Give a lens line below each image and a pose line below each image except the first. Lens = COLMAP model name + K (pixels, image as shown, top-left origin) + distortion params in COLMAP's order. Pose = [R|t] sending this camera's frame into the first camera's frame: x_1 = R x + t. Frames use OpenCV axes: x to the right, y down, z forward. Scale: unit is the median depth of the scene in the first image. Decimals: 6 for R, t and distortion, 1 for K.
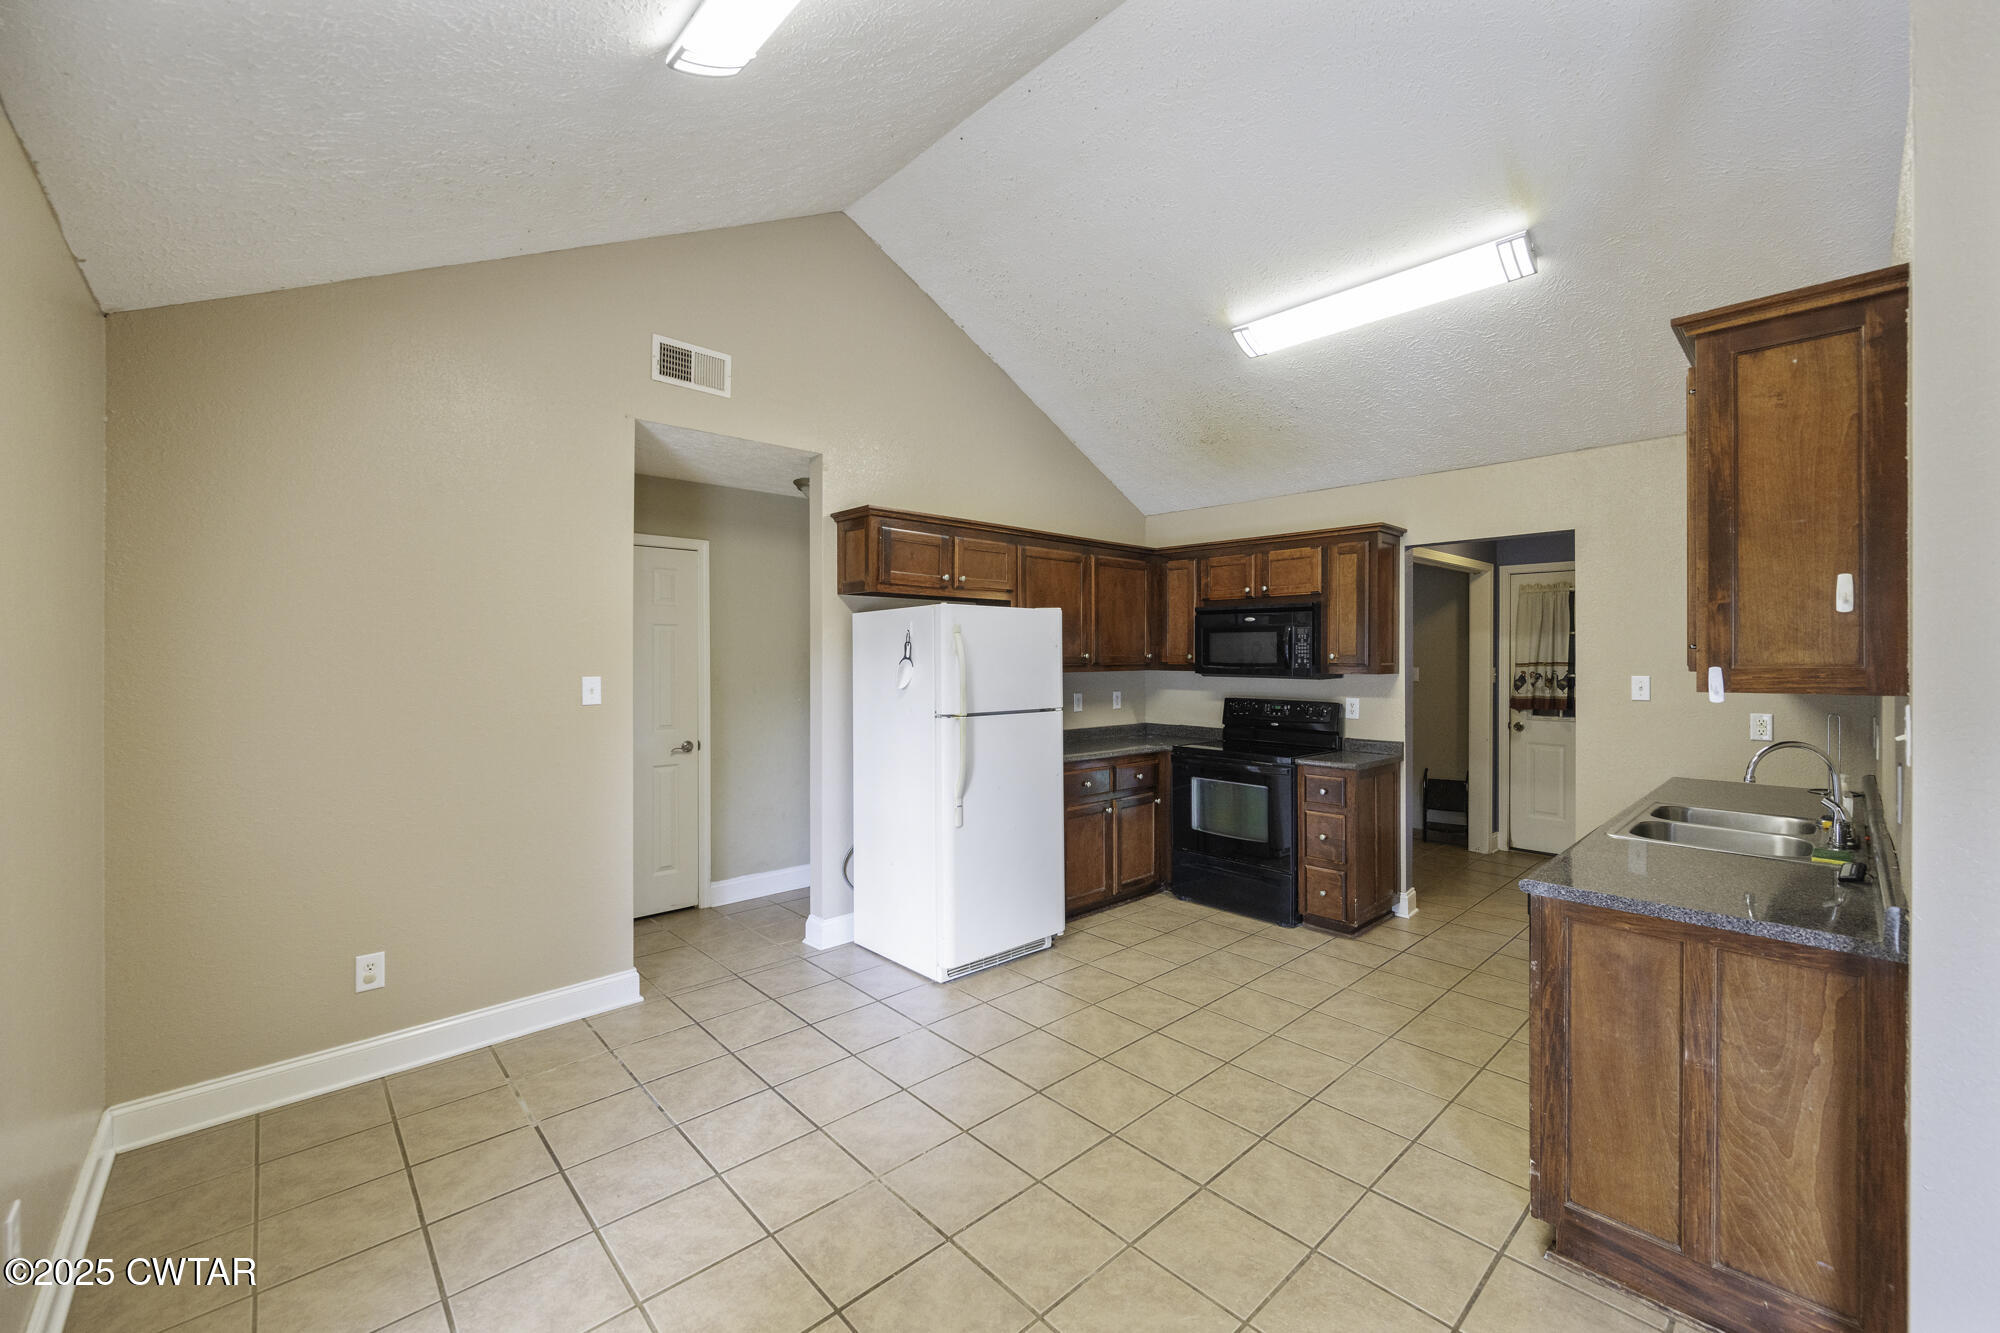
lens RADIAL K [[793.0, 0, 1008.9], [0, 793.0, 660.1], [0, 0, 1]] dist [-0.007198, 0.001266]
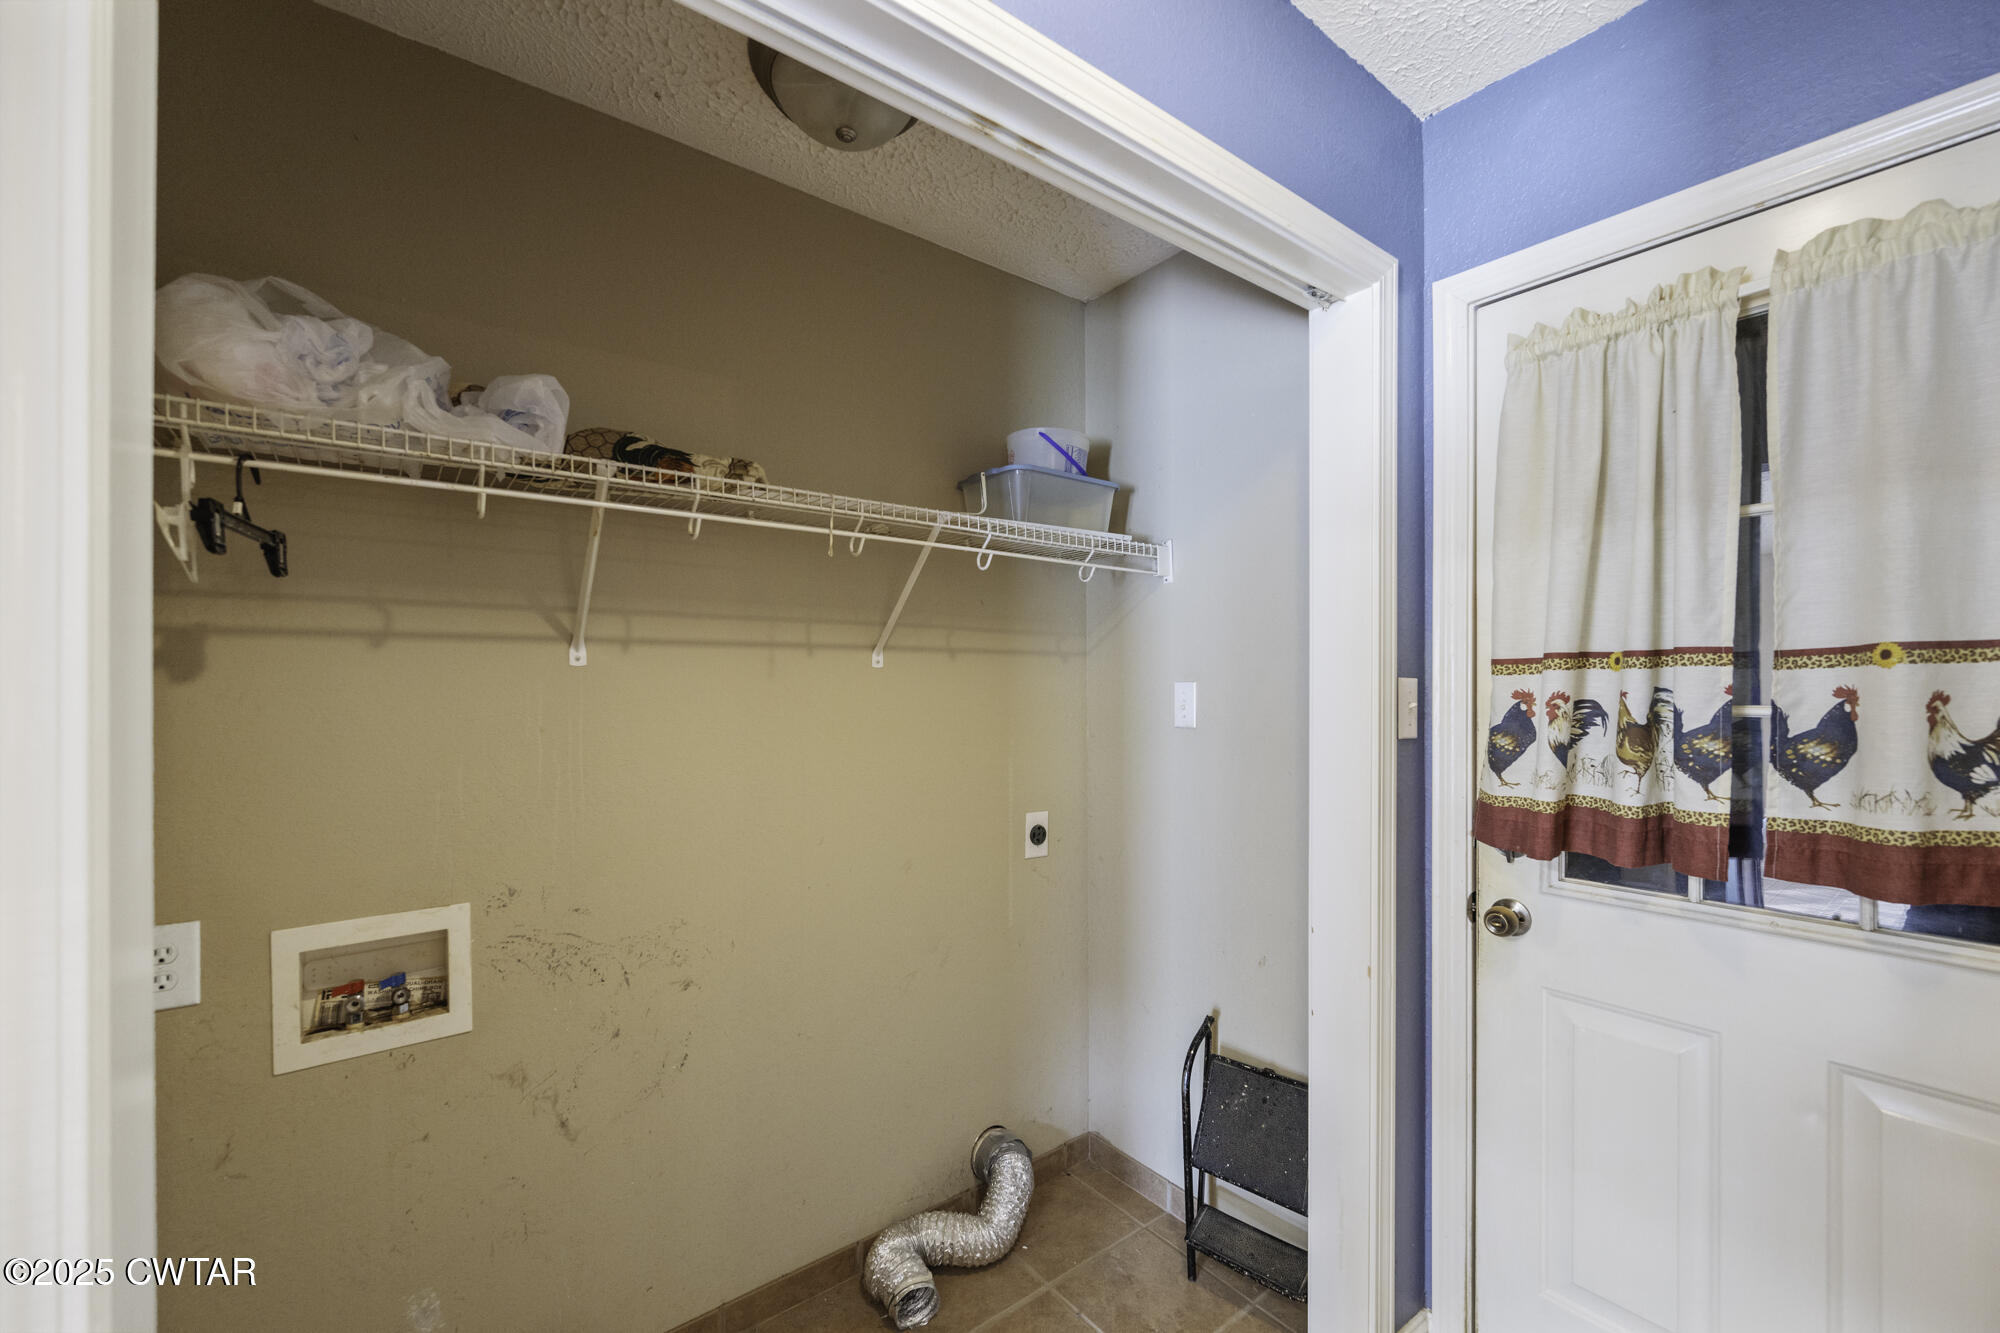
lens RADIAL K [[793.0, 0, 1001.0], [0, 793.0, 684.1], [0, 0, 1]] dist [-0.007198, 0.001266]
pose [[0.995235, -0.001940, -0.097482, 0.782159], [0.001766, 0.999997, -0.001878, 0.017986], [0.097485, 0.001697, 0.995236, 1.130622]]
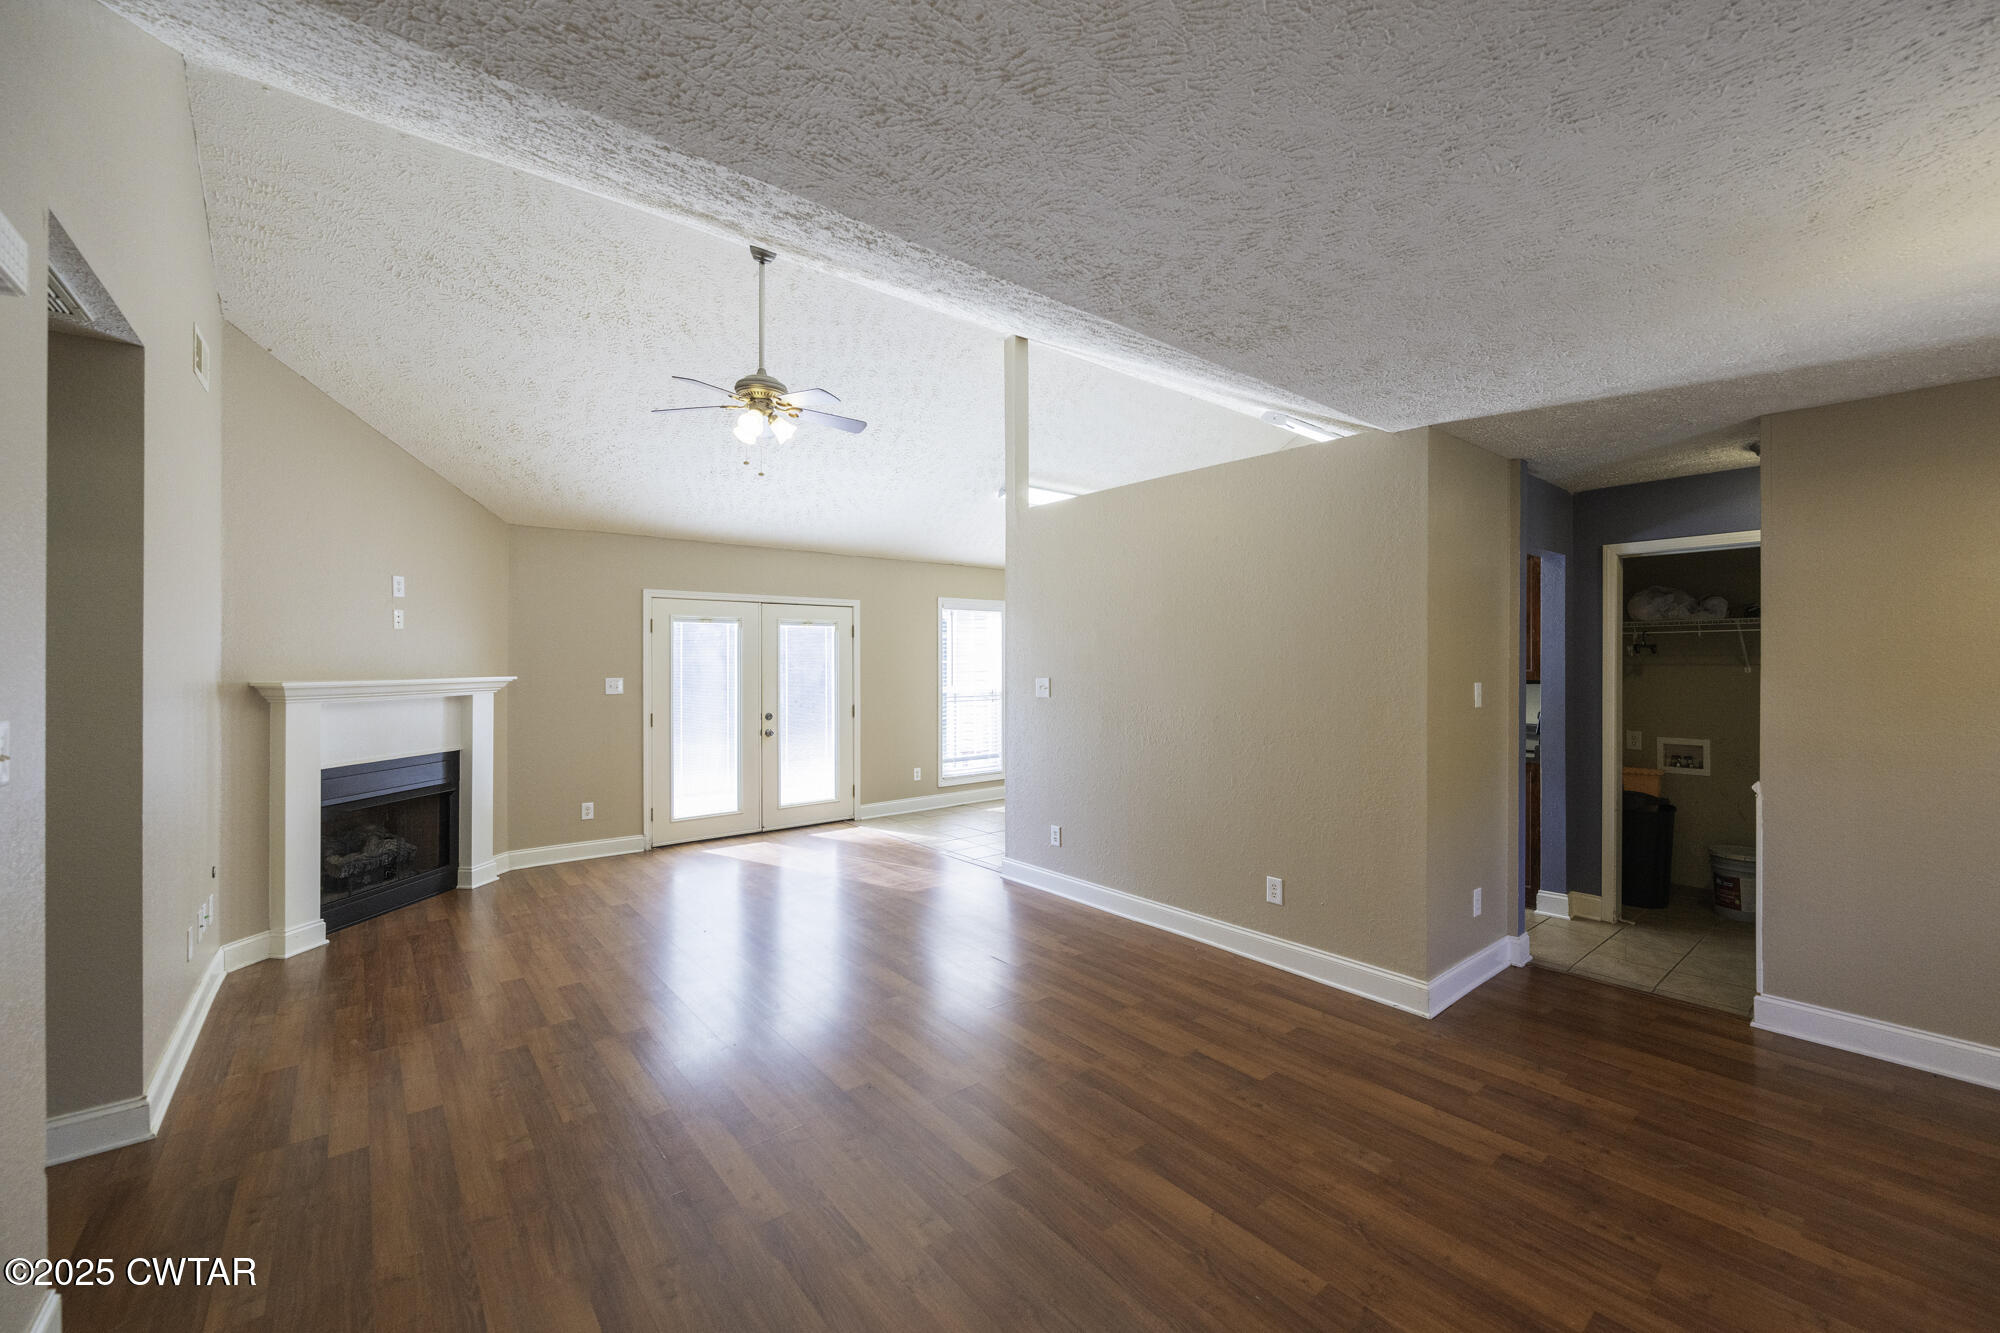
lens RADIAL K [[793.0, 0, 1011.6], [0, 793.0, 659.3], [0, 0, 1]] dist [-0.007198, 0.001266]
pose [[-0.059570, -0.003446, -0.998218, 1.827526], [-0.003409, 0.999989, -0.003248, -0.004787], [0.998218, 0.003210, -0.059581, 0.428769]]
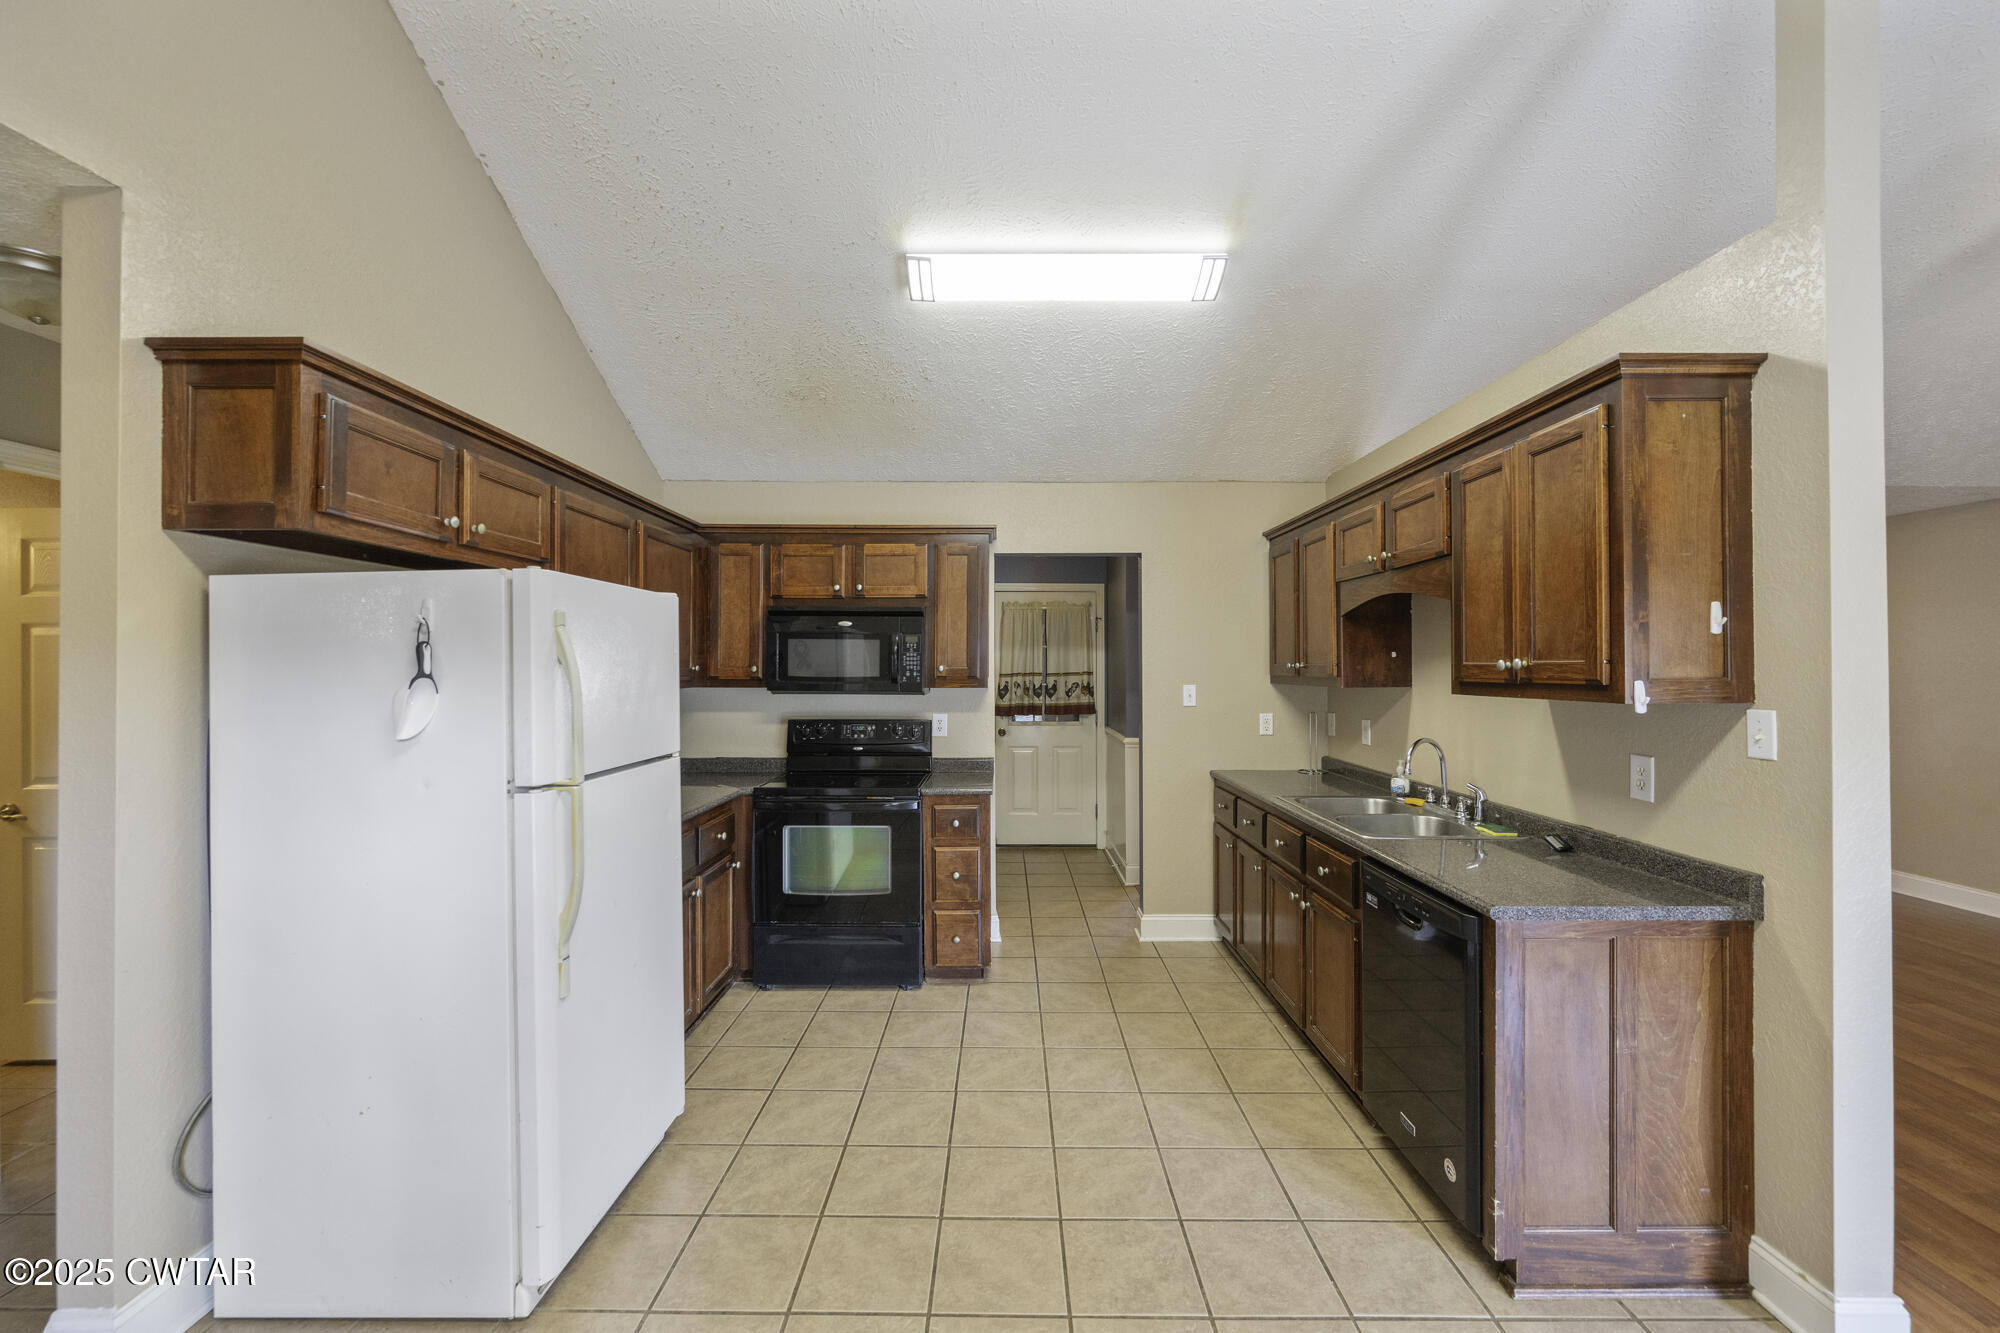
lens RADIAL K [[793.0, 0, 998.7], [0, 793.0, 661.5], [0, 0, 1]] dist [-0.007198, 0.001266]
pose [[0.688758, 0.004038, 0.724980, -0.222109], [0.003692, 0.999952, -0.009077, -0.004806], [-0.724982, 0.008929, 0.688710, 0.388717]]
